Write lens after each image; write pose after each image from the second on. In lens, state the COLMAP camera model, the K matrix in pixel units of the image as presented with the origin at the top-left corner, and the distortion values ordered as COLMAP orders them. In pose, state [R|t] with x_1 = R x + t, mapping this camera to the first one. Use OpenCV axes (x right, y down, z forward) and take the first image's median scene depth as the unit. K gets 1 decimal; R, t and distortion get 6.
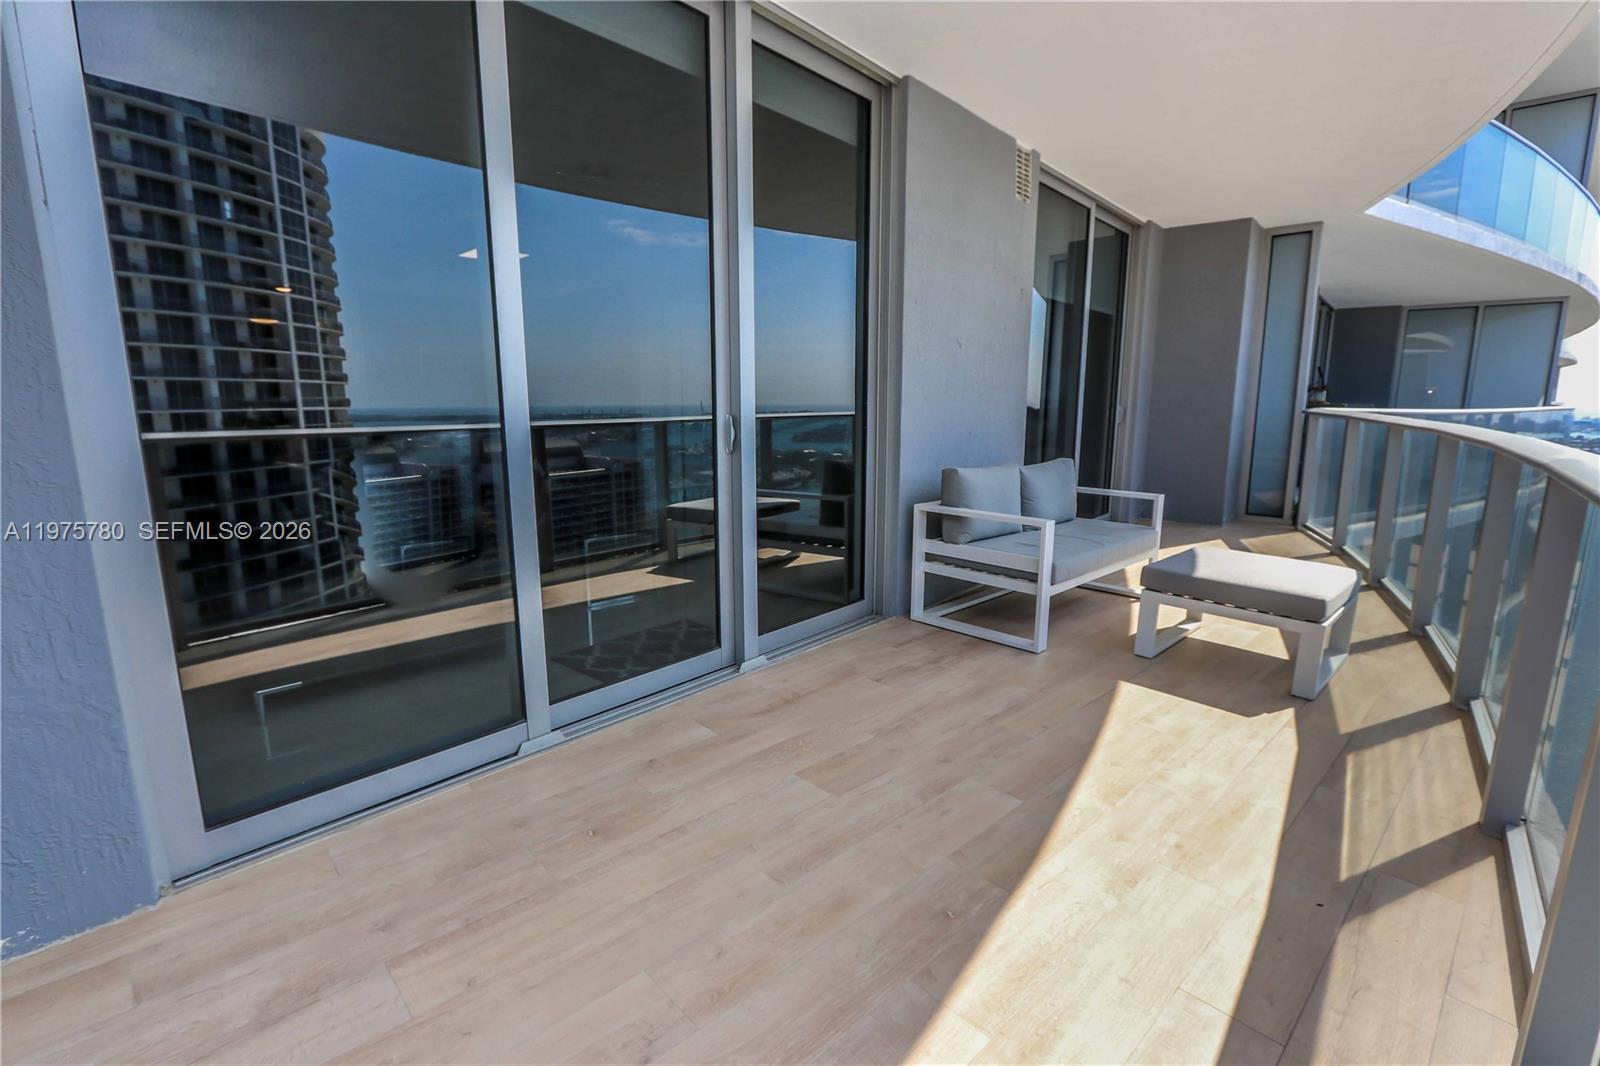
lens RADIAL K [[740.8, 0, 792.1], [0, 740.8, 536.5], [0, 0, 1]] dist [-0.003526, 0.000115]
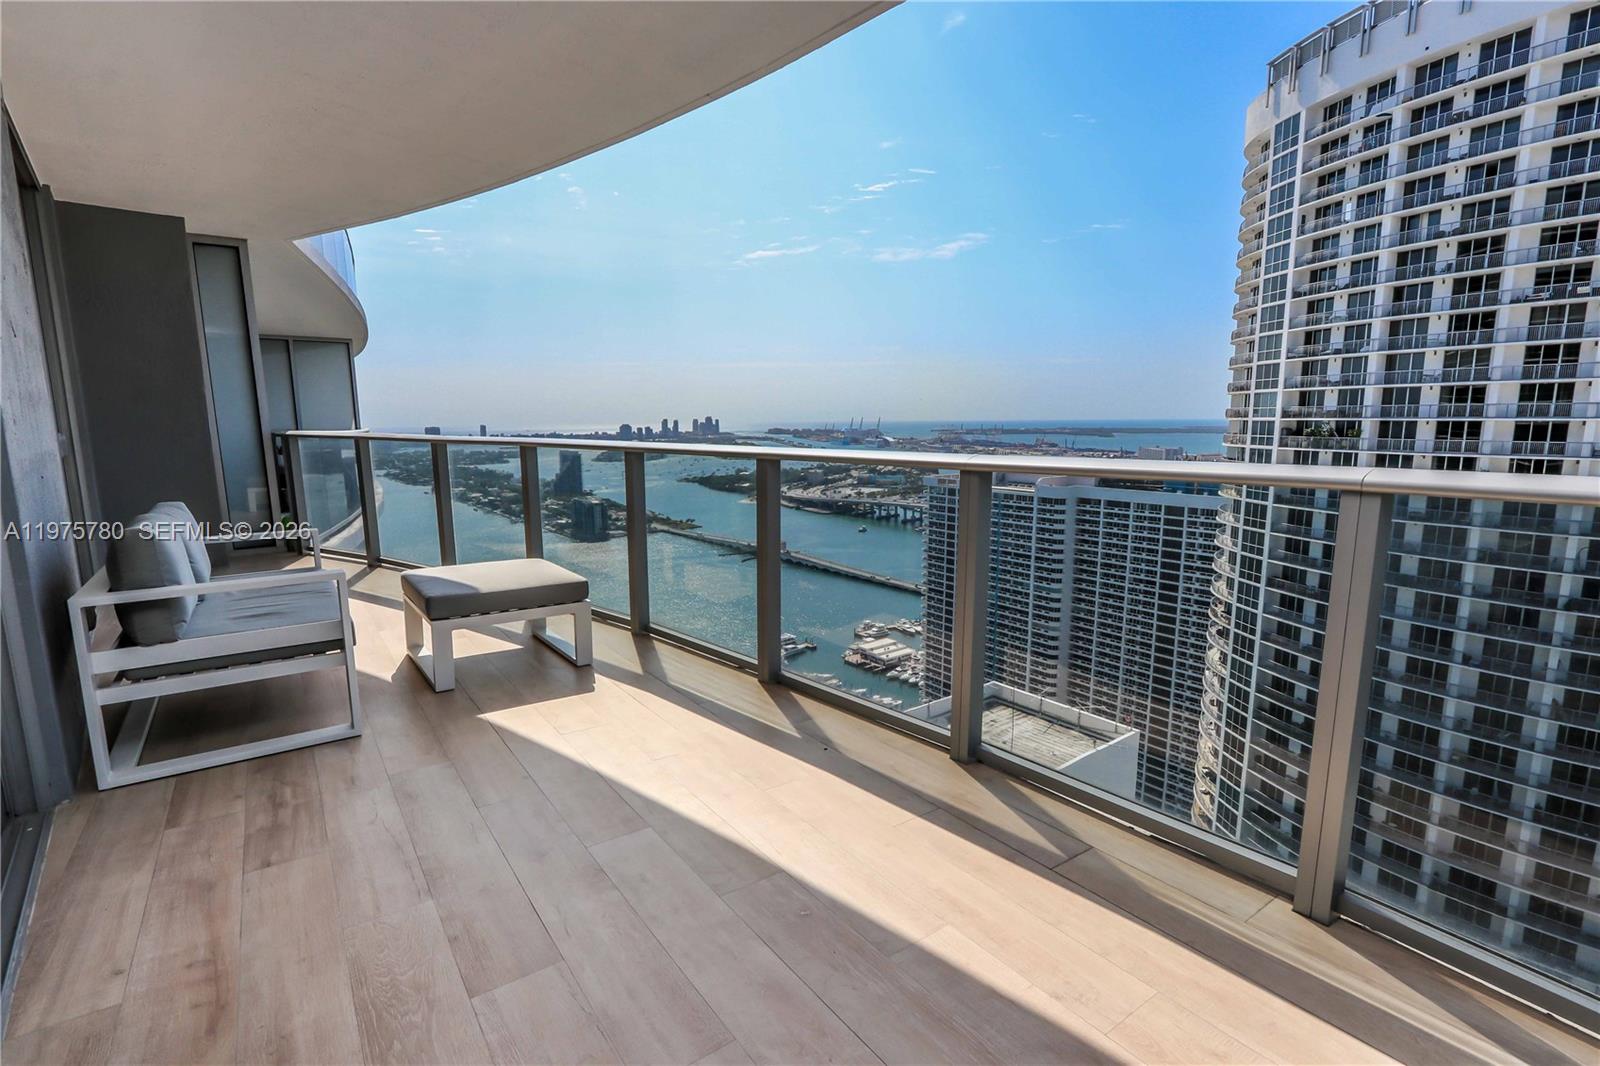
lens RADIAL K [[740.8, 0, 792.1], [0, 740.8, 536.5], [0, 0, 1]] dist [-0.003526, 0.000115]
pose [[0.142795, -0.156174, 0.977353, -0.352034], [0.188359, 0.973714, 0.128072, -0.066563], [-0.971664, 0.165806, 0.168458, 0.374761]]
